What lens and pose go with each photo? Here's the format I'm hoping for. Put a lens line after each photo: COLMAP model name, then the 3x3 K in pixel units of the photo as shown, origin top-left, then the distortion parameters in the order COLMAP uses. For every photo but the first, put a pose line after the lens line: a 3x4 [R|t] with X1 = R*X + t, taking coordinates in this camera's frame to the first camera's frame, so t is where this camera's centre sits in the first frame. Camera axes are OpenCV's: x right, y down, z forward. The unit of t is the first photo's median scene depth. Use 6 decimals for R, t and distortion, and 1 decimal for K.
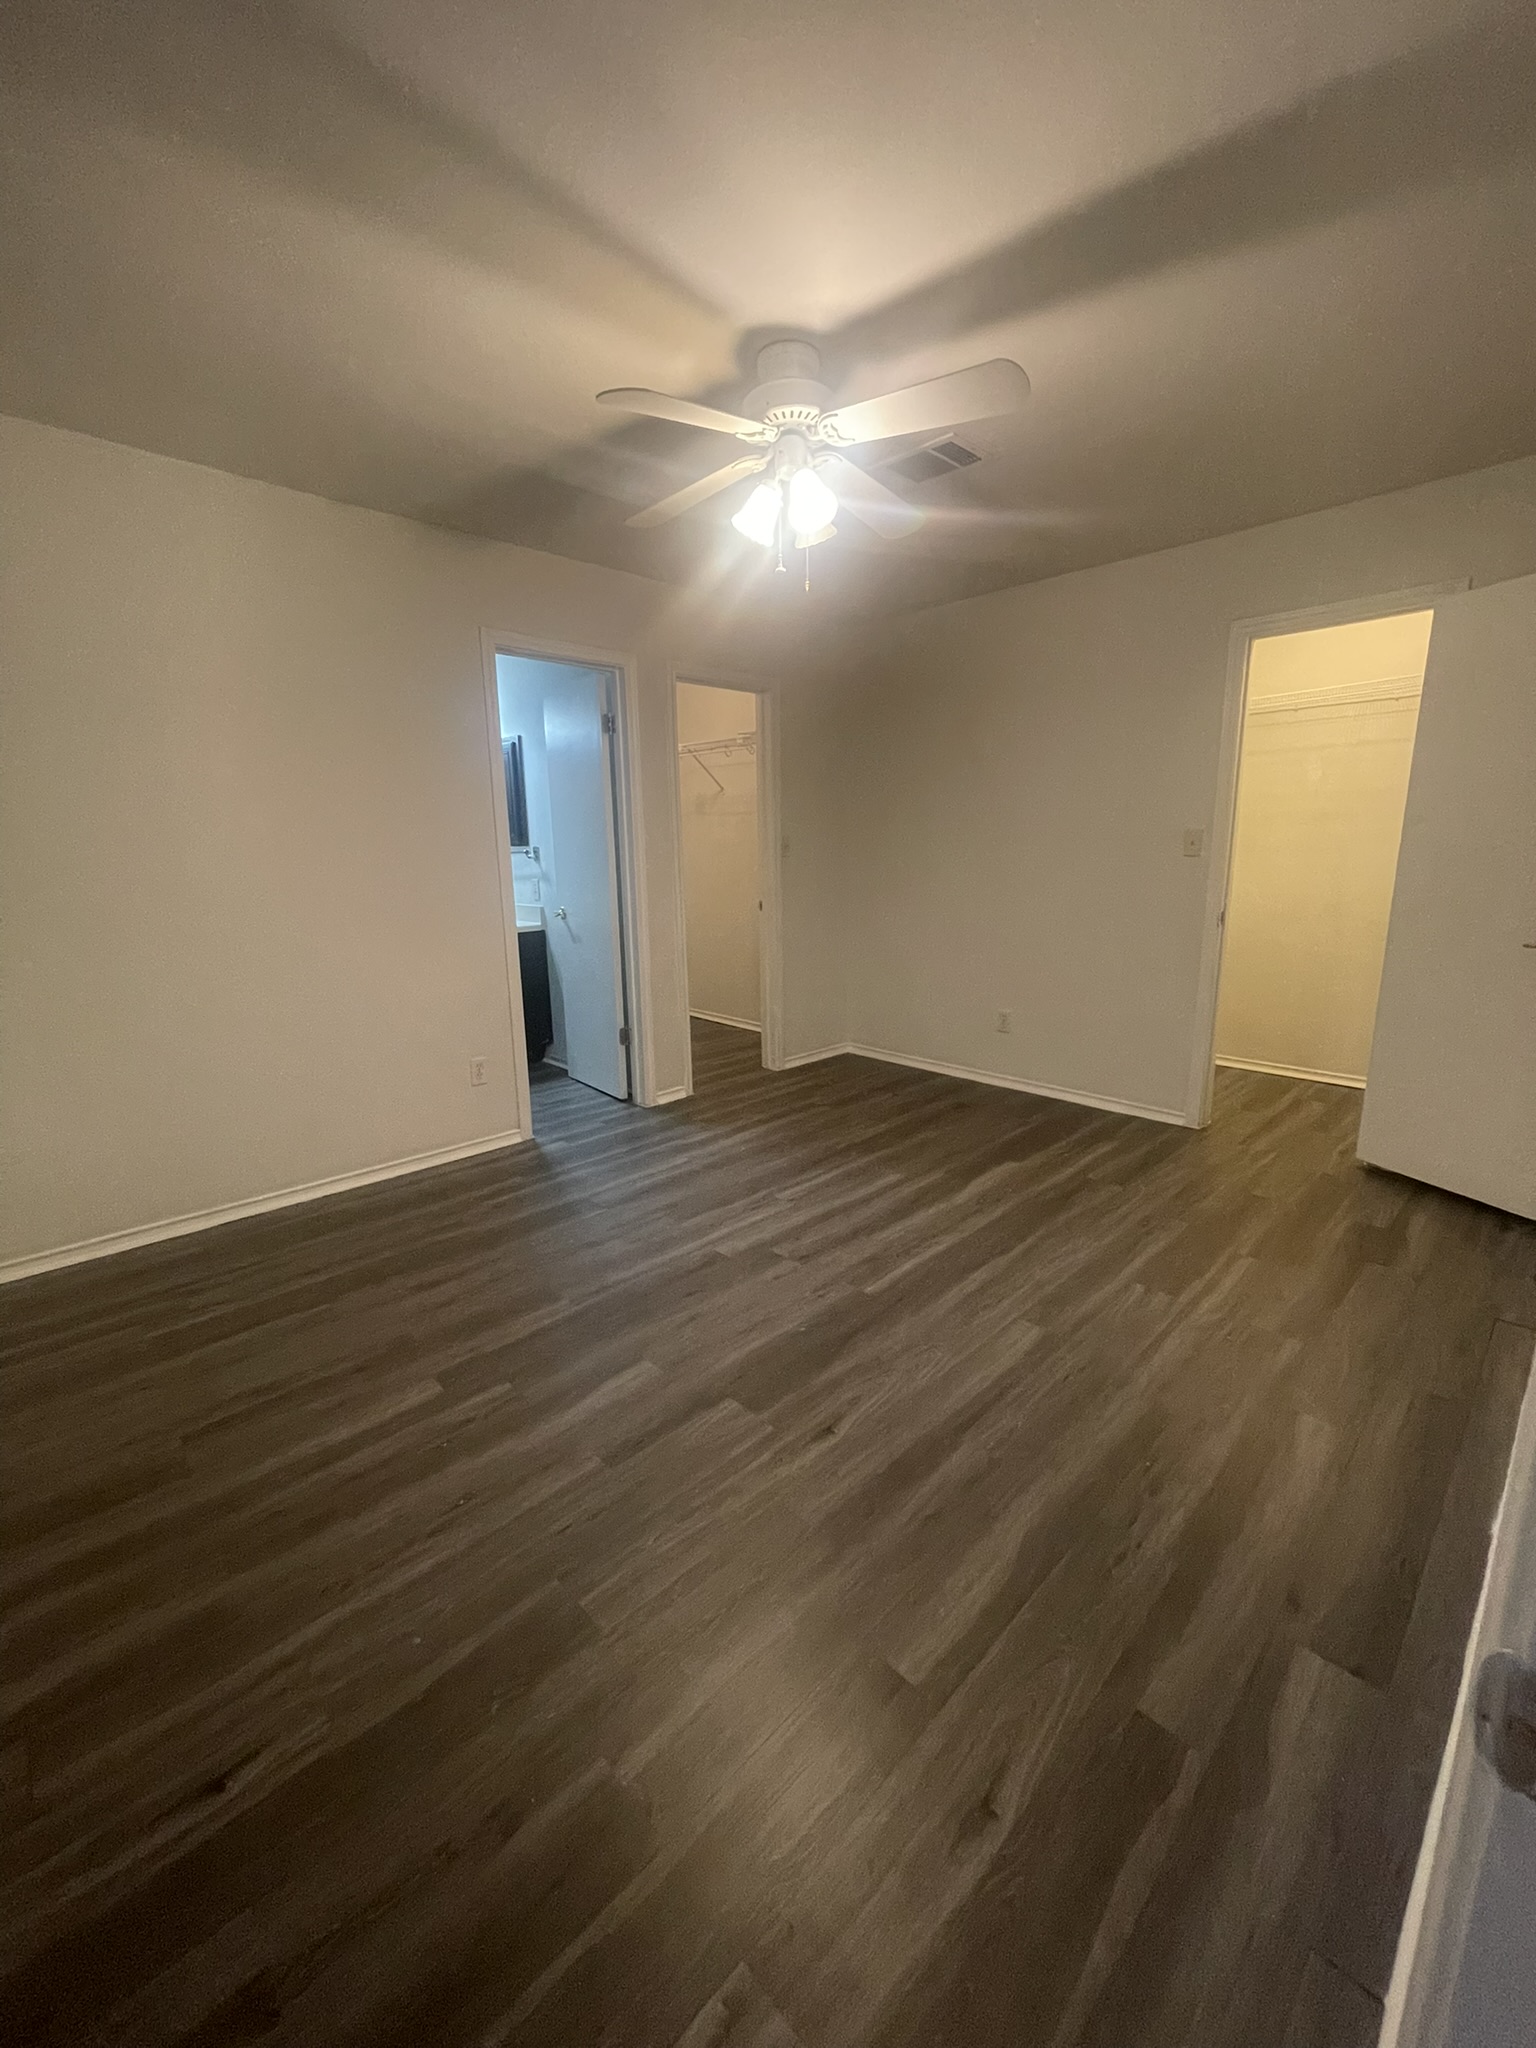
lens RADIAL K [[825.7, 0, 763.3], [0, 825.7, 1018.2], [0, 0, 1]] dist [-0.002584, 0.000093]
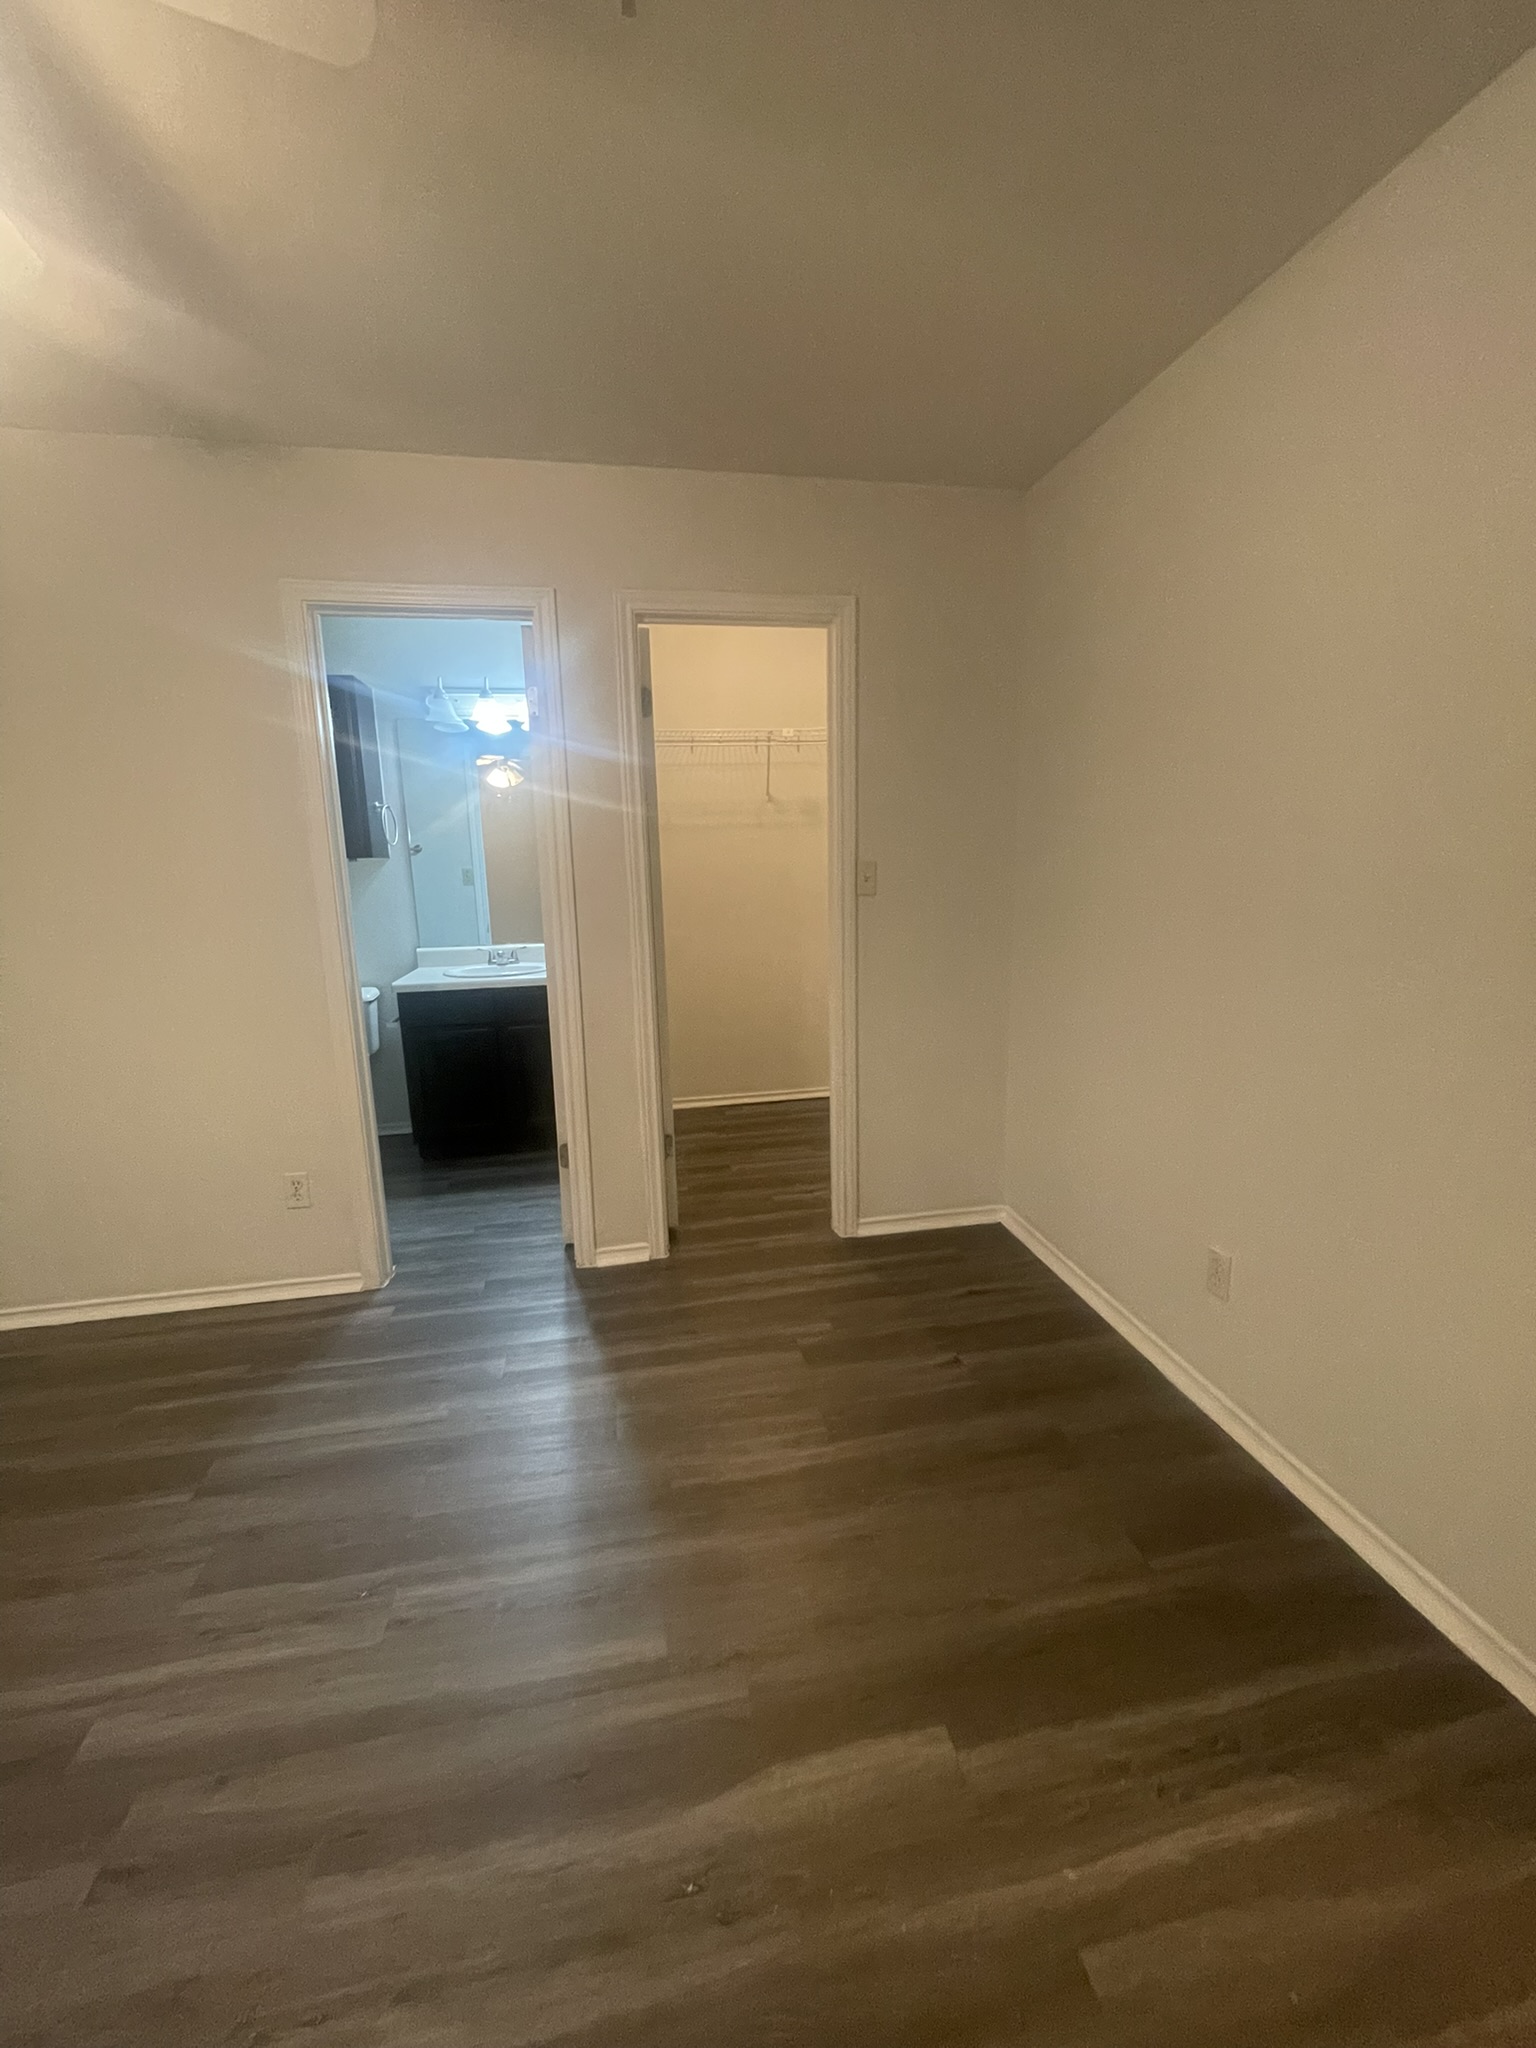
lens RADIAL K [[825.7, 0, 763.3], [0, 825.7, 1018.2], [0, 0, 1]] dist [-0.002584, 0.000093]
pose [[0.840831, 0.099458, -0.532082, 0.407044], [-0.101018, 0.994538, 0.026268, -0.159899], [0.531788, 0.031663, 0.846285, 0.630754]]
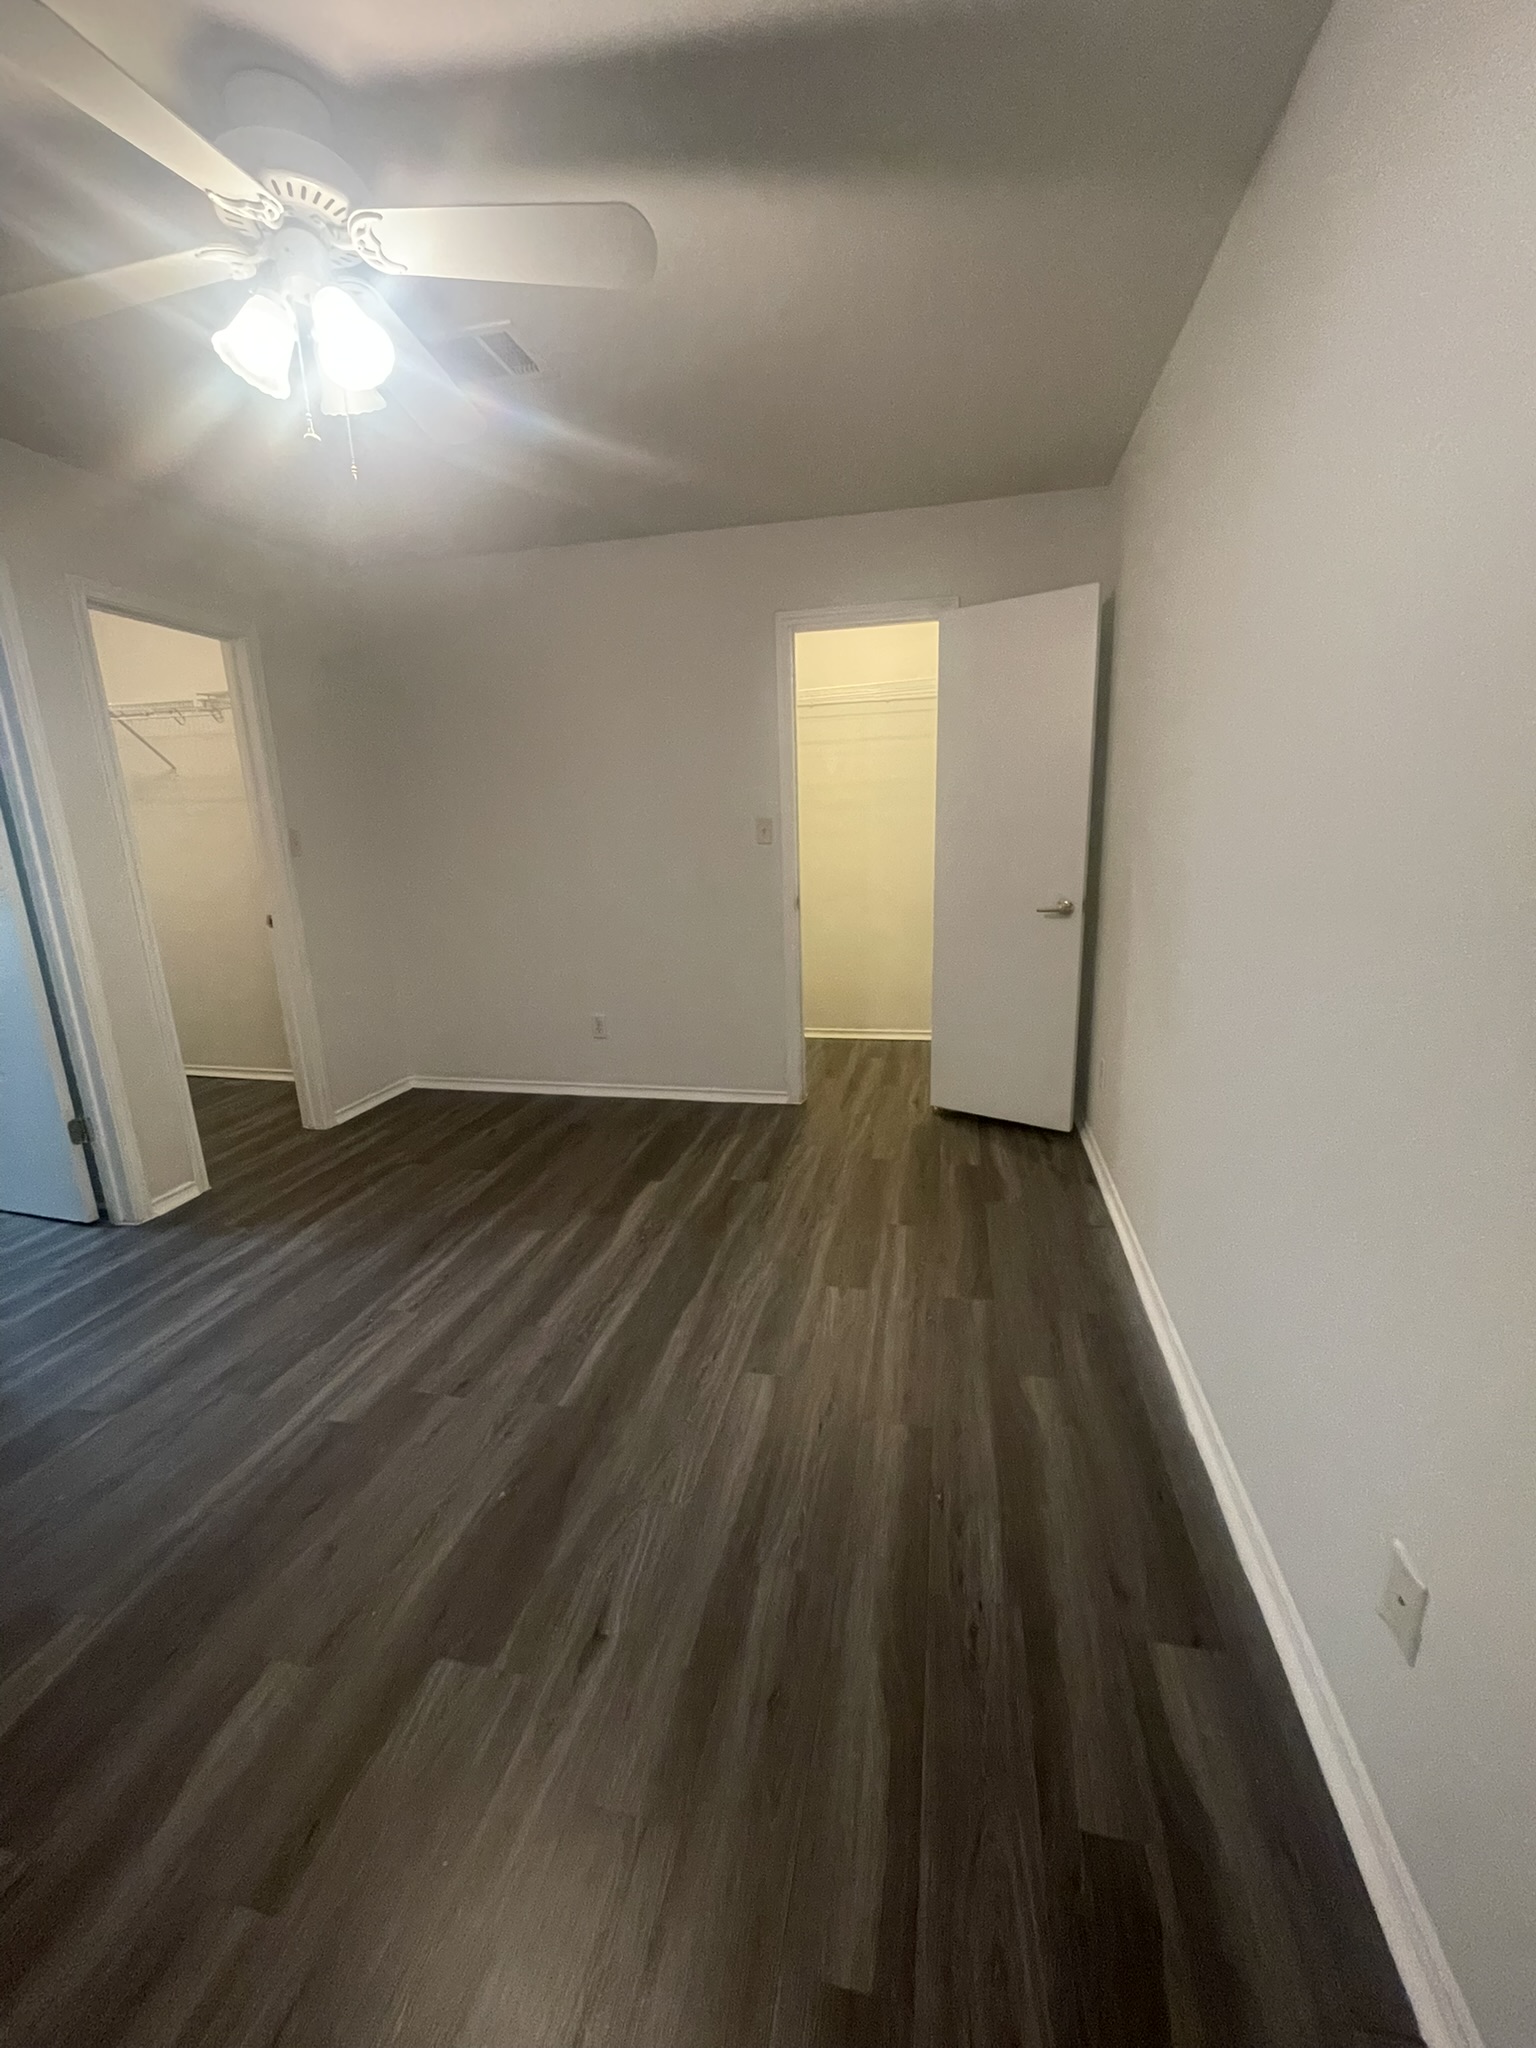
lens RADIAL K [[825.7, 0, 763.3], [0, 825.7, 1018.2], [0, 0, 1]] dist [-0.002584, 0.000093]
pose [[0.832154, -0.139678, 0.536666, -0.064157], [0.133775, 0.989741, 0.050169, -0.035752], [-0.538168, 0.030044, 0.842302, 0.159532]]
